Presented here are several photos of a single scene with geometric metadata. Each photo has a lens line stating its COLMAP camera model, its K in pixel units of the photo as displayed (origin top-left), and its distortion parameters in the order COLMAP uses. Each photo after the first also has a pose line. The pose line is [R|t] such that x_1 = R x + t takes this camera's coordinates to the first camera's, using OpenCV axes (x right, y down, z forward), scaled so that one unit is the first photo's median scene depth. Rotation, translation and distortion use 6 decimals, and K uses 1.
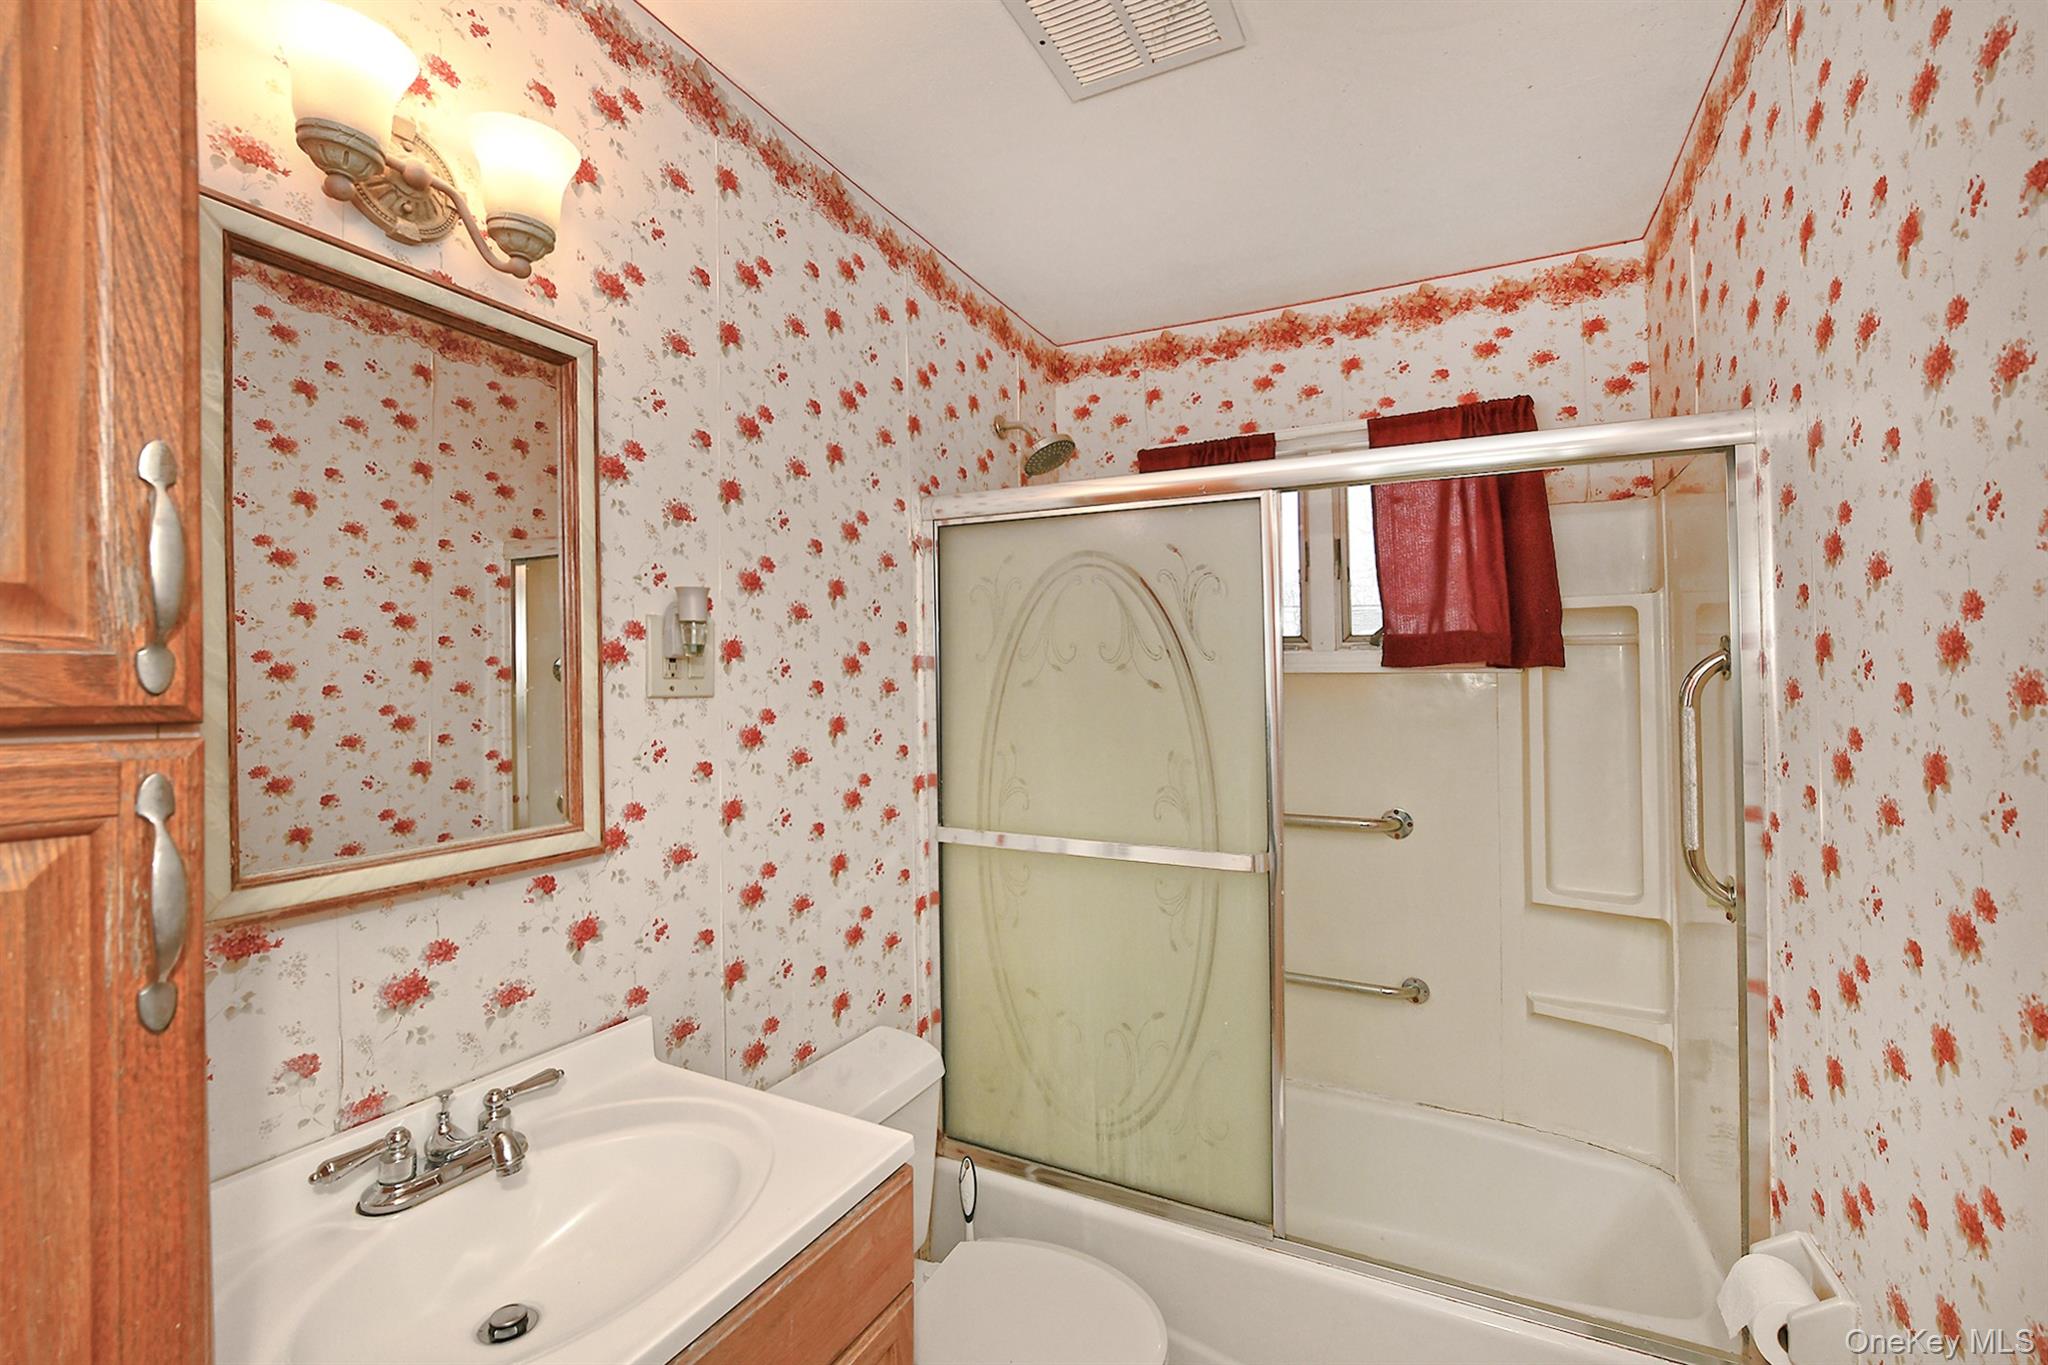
lens RADIAL K [[842.2, 0, 1109.6], [0, 842.2, 689.6], [0, 0, 1]] dist [-0.021240, 0.000956]
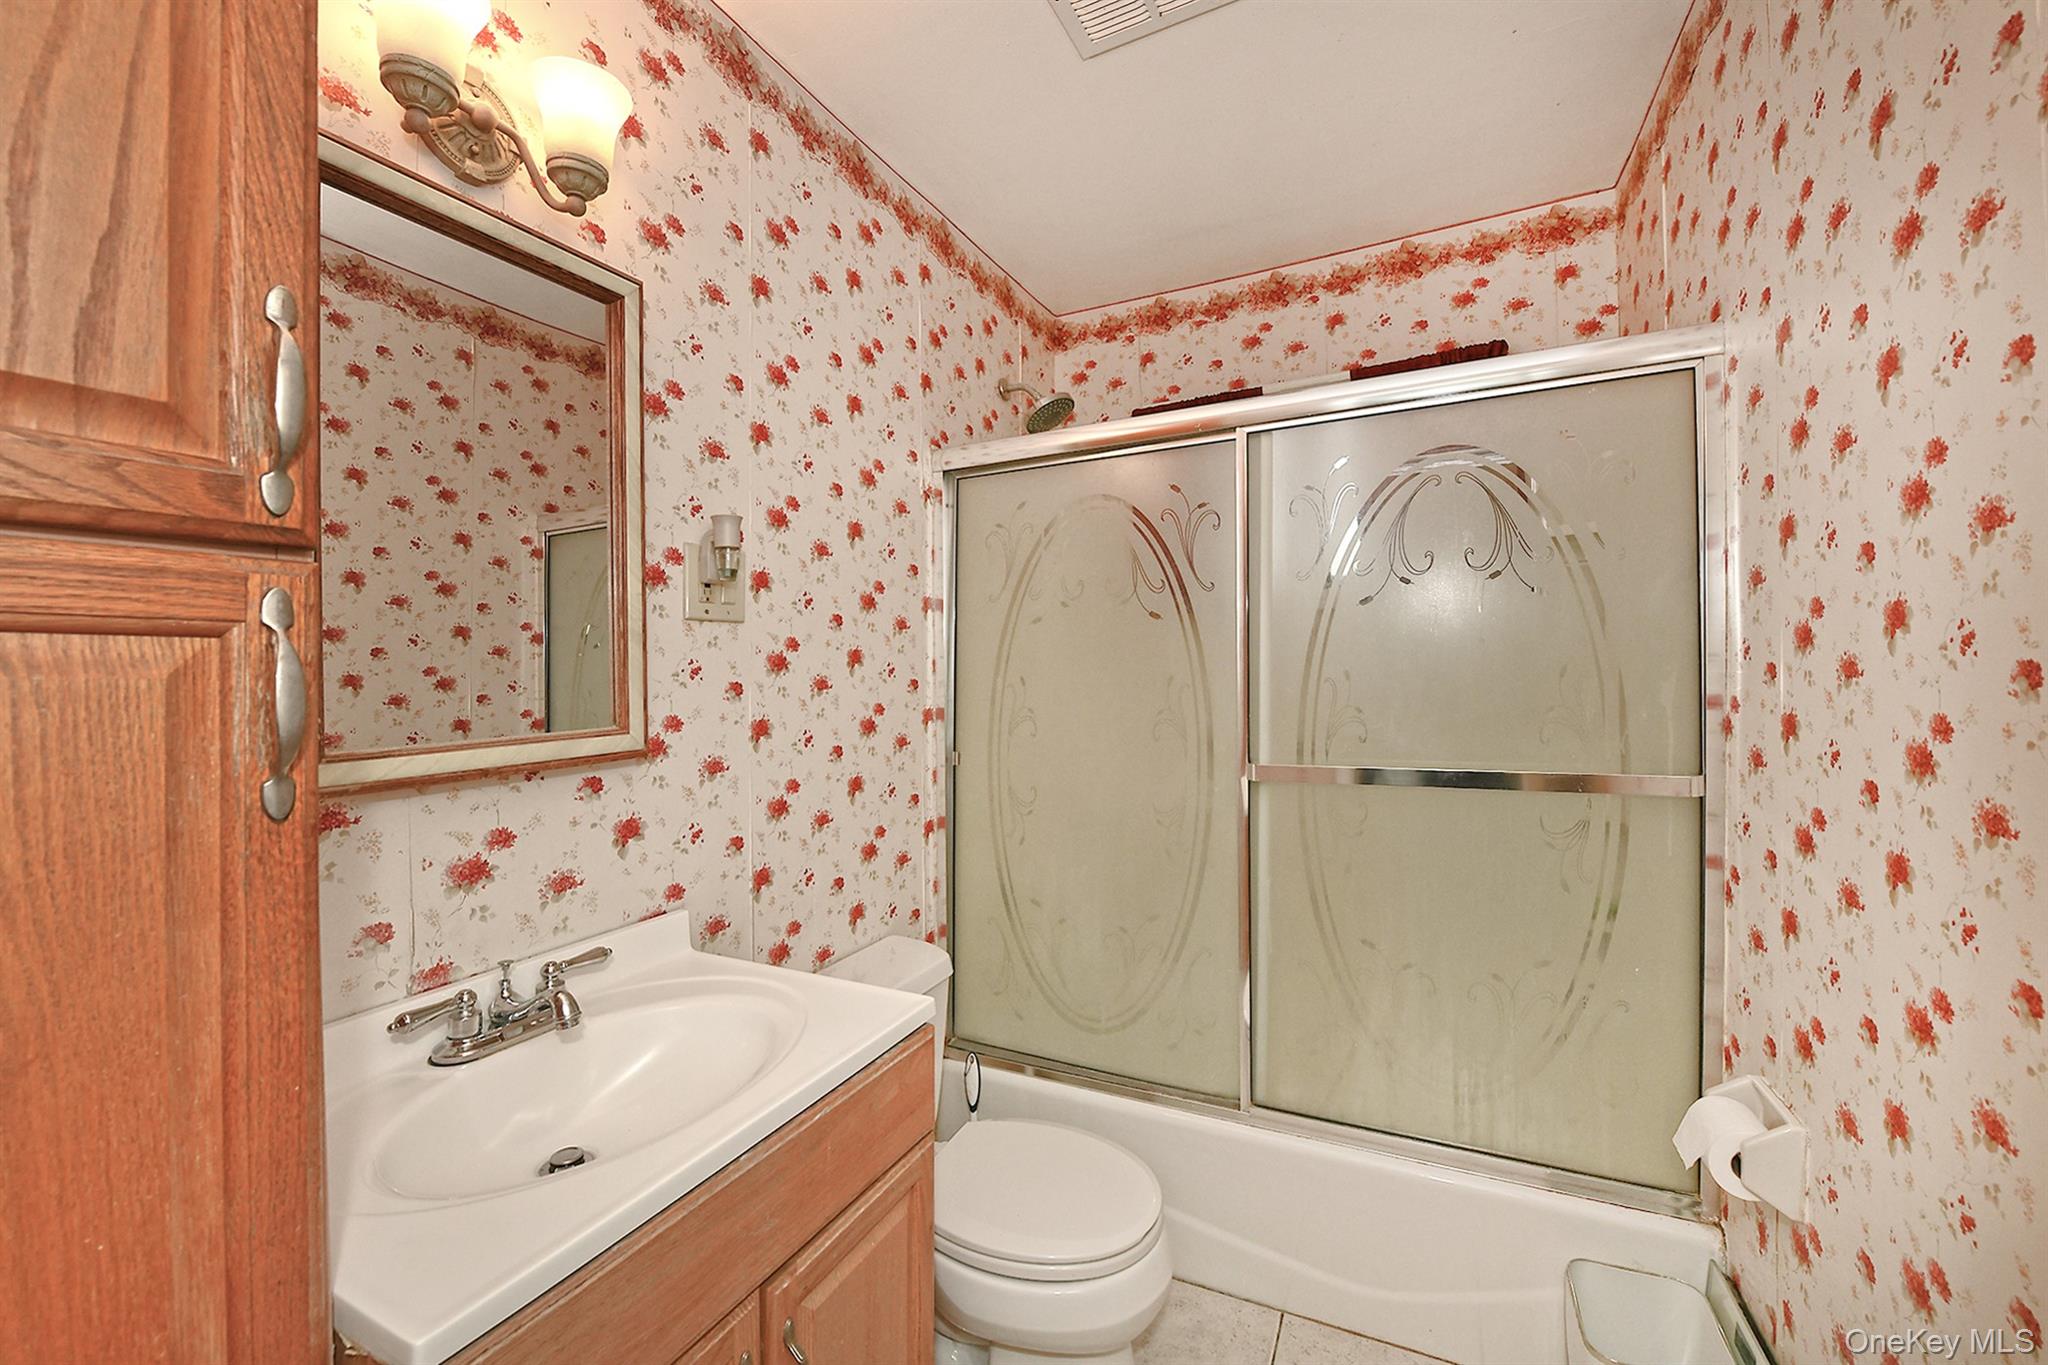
lens RADIAL K [[781.7, 0, 1079.7], [0, 781.7, 689.8], [0, 0, 1]] dist [-0.023672, 0.000104]
pose [[0.999916, 0.008898, -0.009387, -0.033297], [-0.008761, 0.999856, 0.014513, 0.094527], [0.009515, -0.014429, 0.999851, -0.005922]]
